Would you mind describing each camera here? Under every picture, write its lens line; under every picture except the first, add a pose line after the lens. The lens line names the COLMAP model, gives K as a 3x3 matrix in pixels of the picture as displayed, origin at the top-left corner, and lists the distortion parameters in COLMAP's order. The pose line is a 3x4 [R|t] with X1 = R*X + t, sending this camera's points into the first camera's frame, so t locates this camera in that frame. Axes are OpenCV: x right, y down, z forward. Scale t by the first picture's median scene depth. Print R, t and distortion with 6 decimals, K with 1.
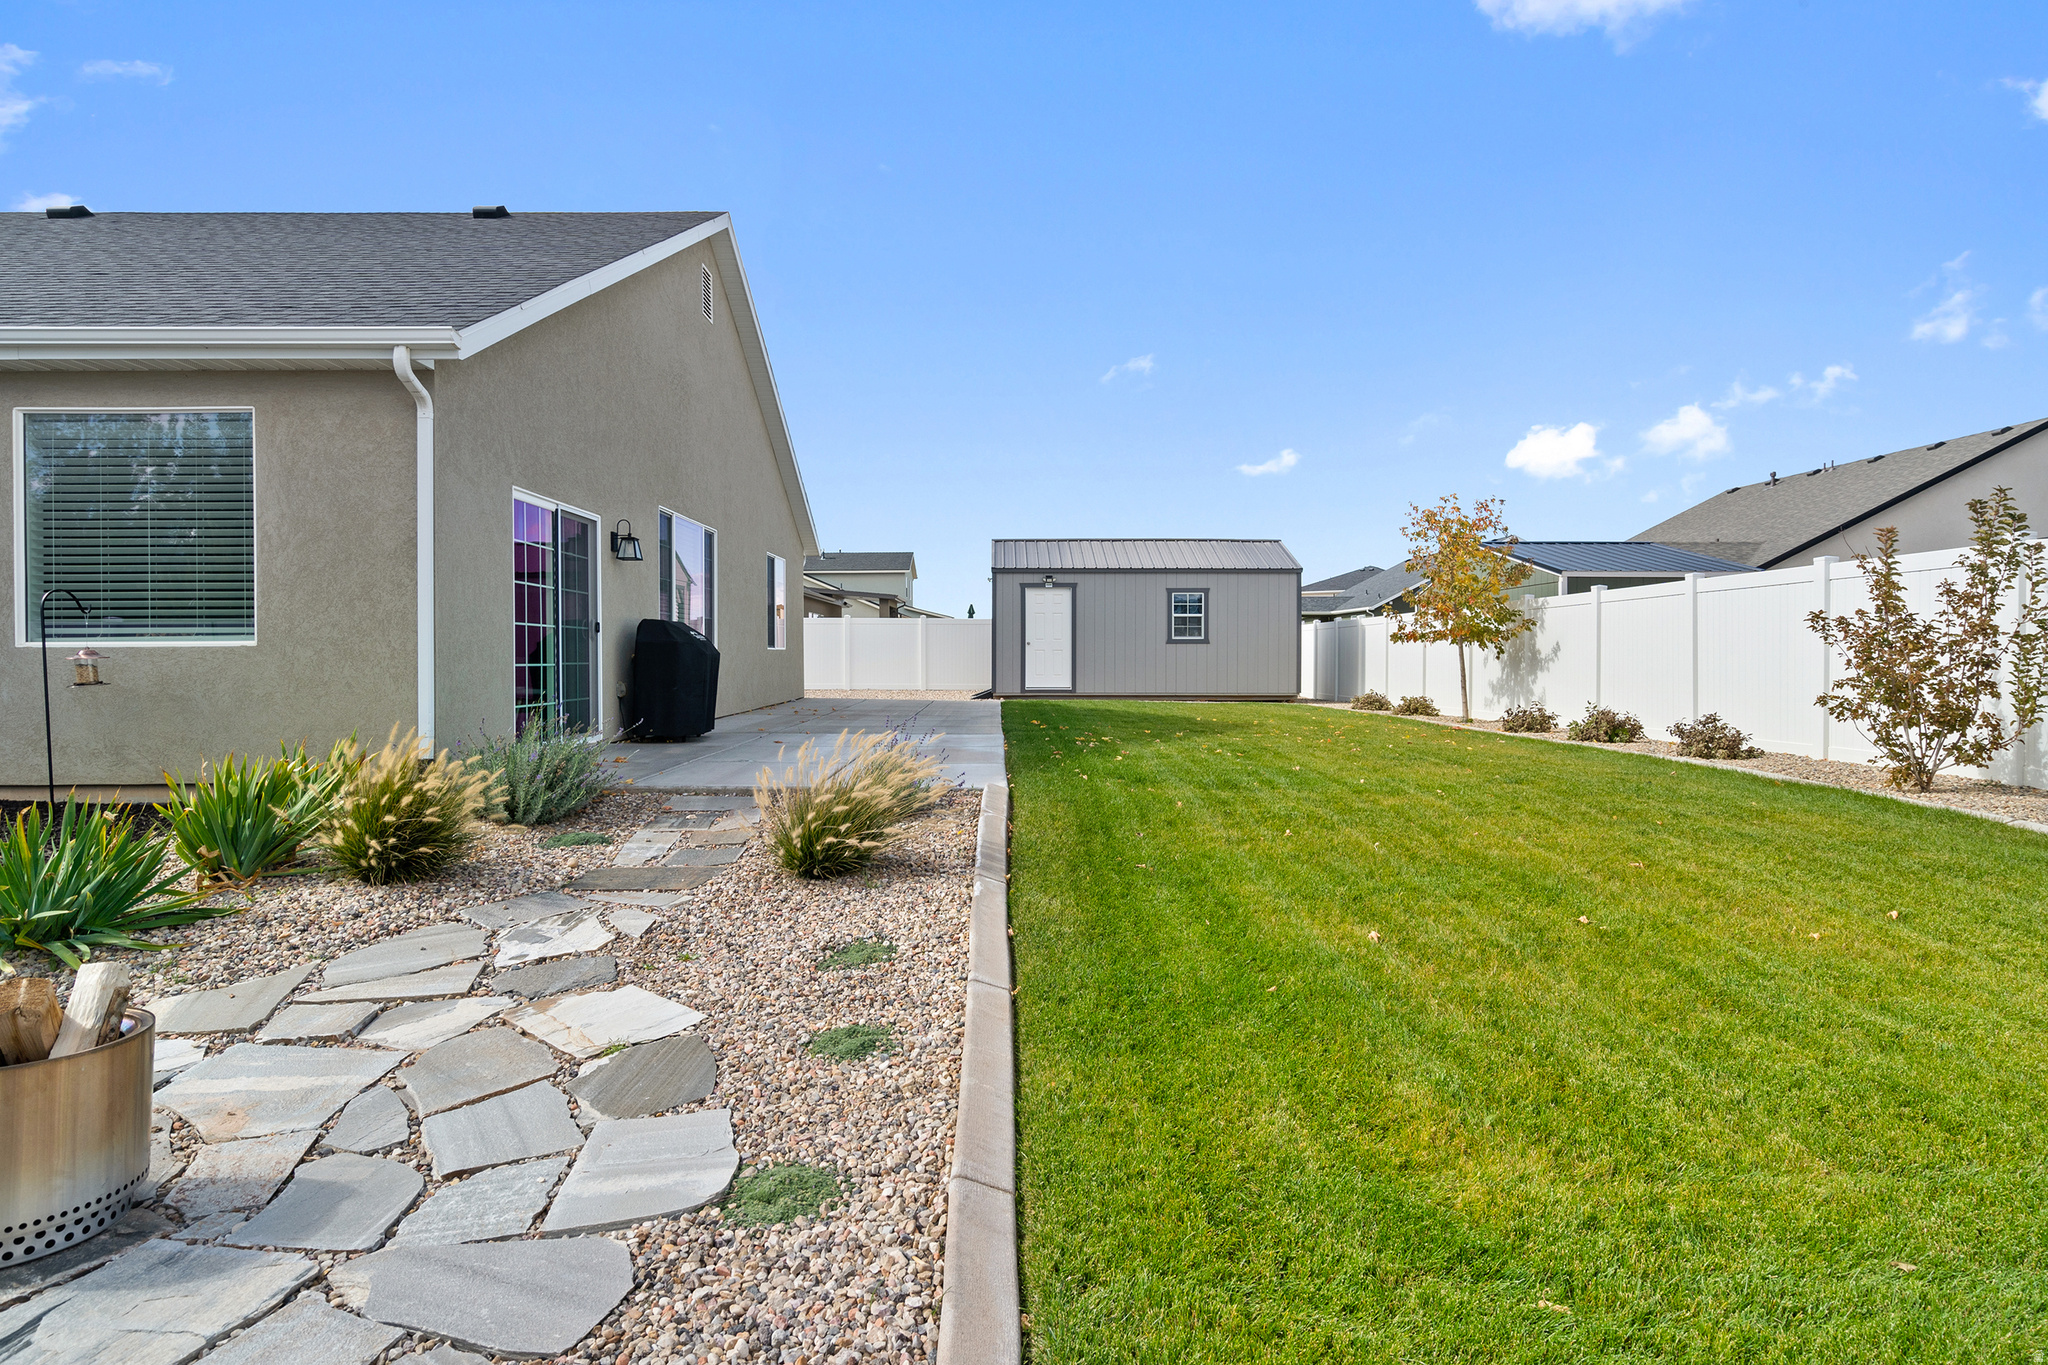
lens RADIAL K [[1163.5, 0, 1024.0], [0, 1163.5, 682.5], [0, 0, 1]] dist [0.003883, 0.000553]
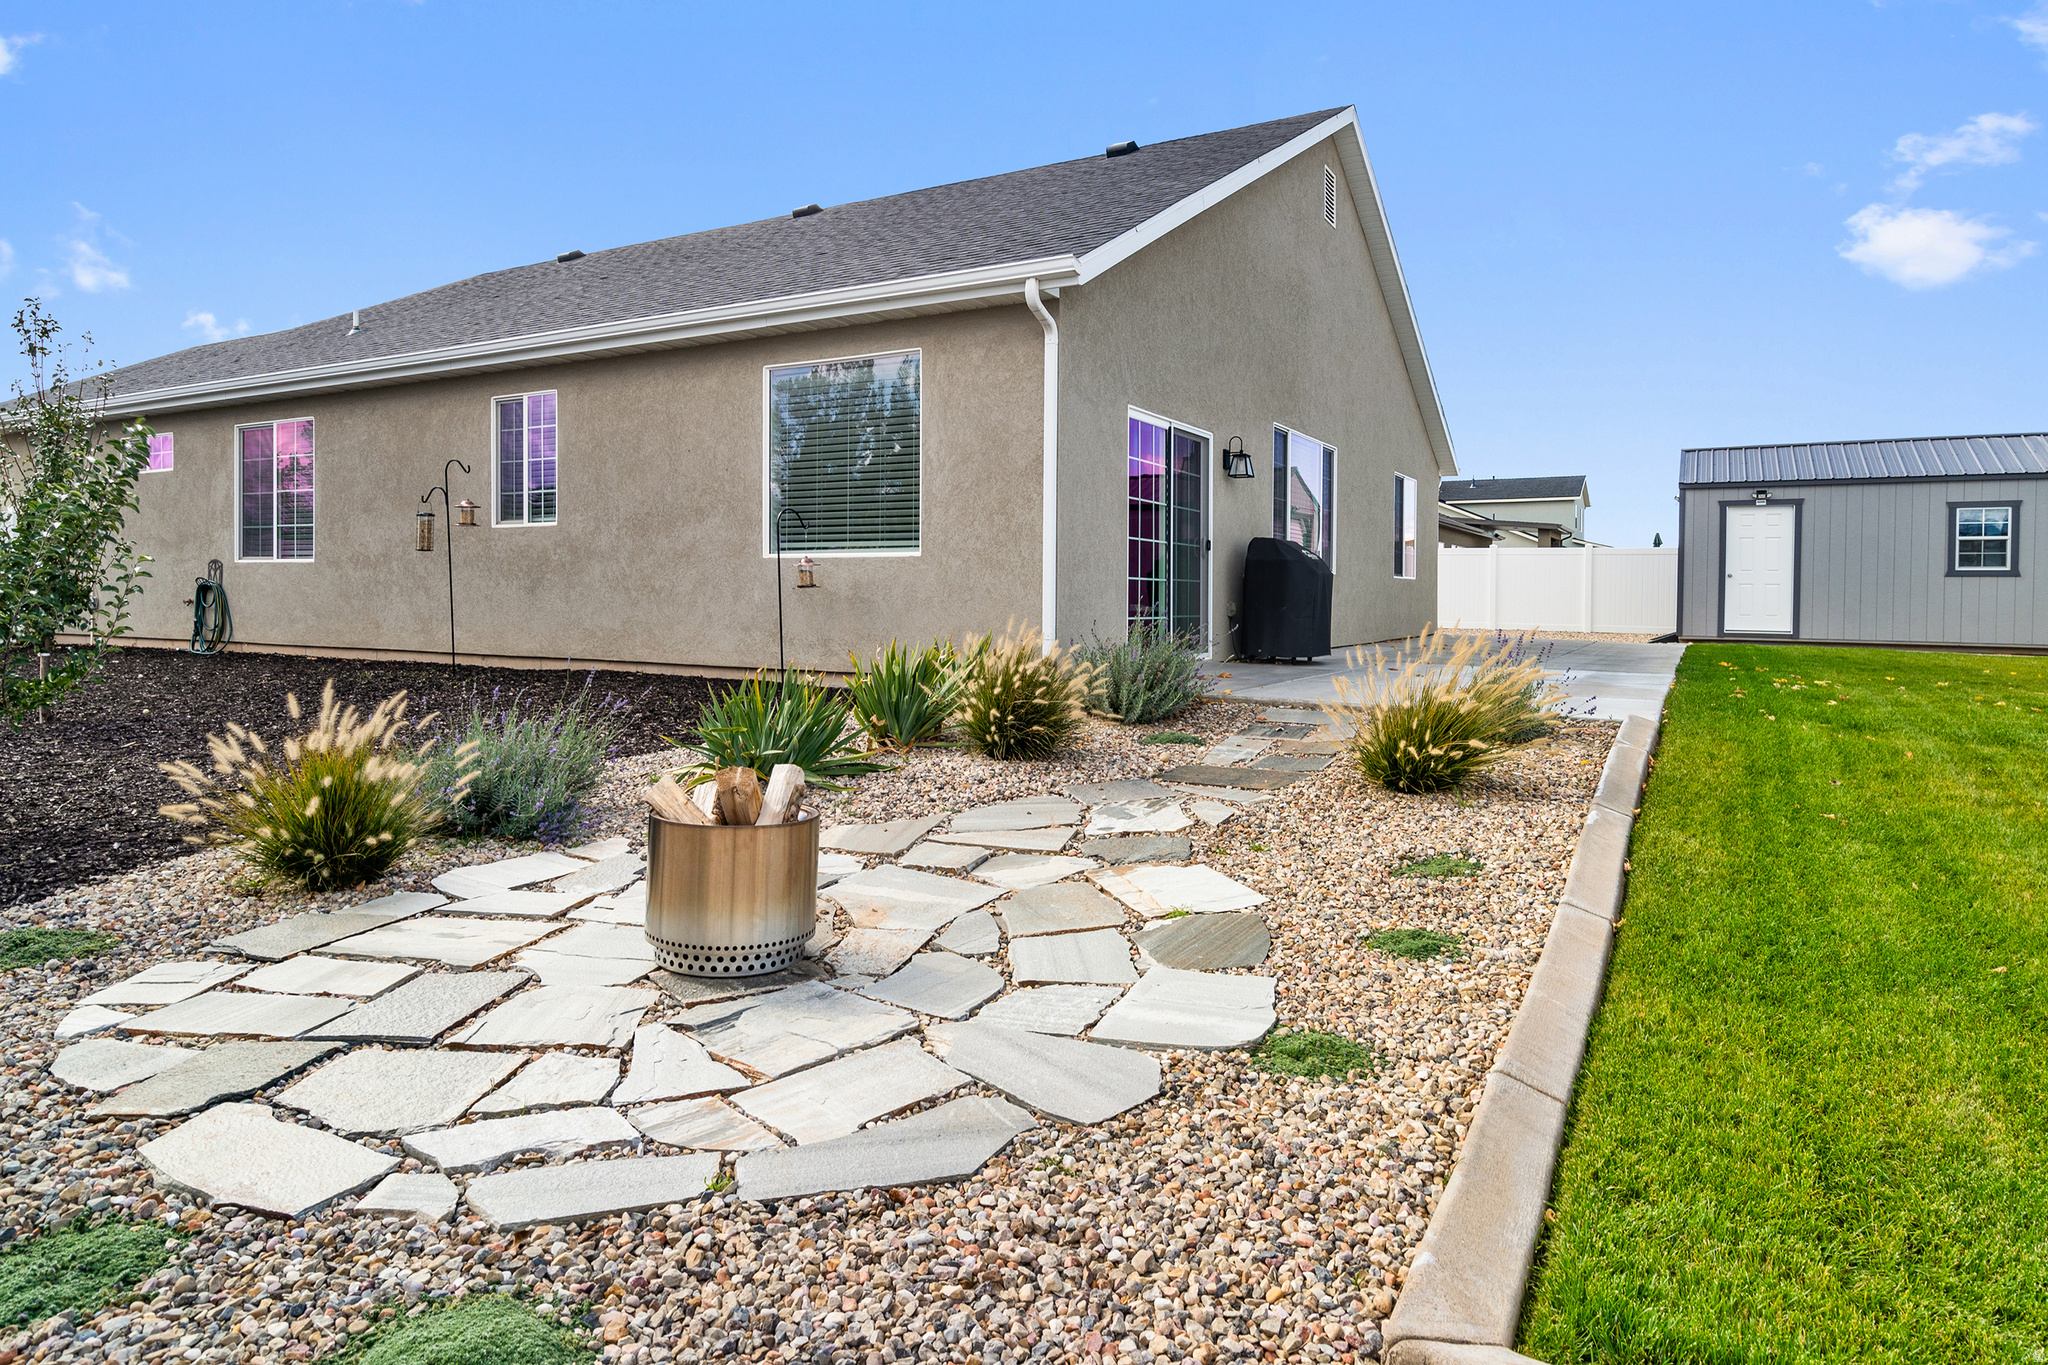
lens RADIAL K [[1275.7, 0, 1024.0], [0, 1275.7, 682.5], [0, 0, 1]] dist [0.004969, 0.002805]
pose [[0.858340, 0.026831, -0.512379, 0.091581], [-0.018201, 0.999595, 0.021854, 0.069958], [0.512758, -0.009432, 0.858481, -0.043281]]
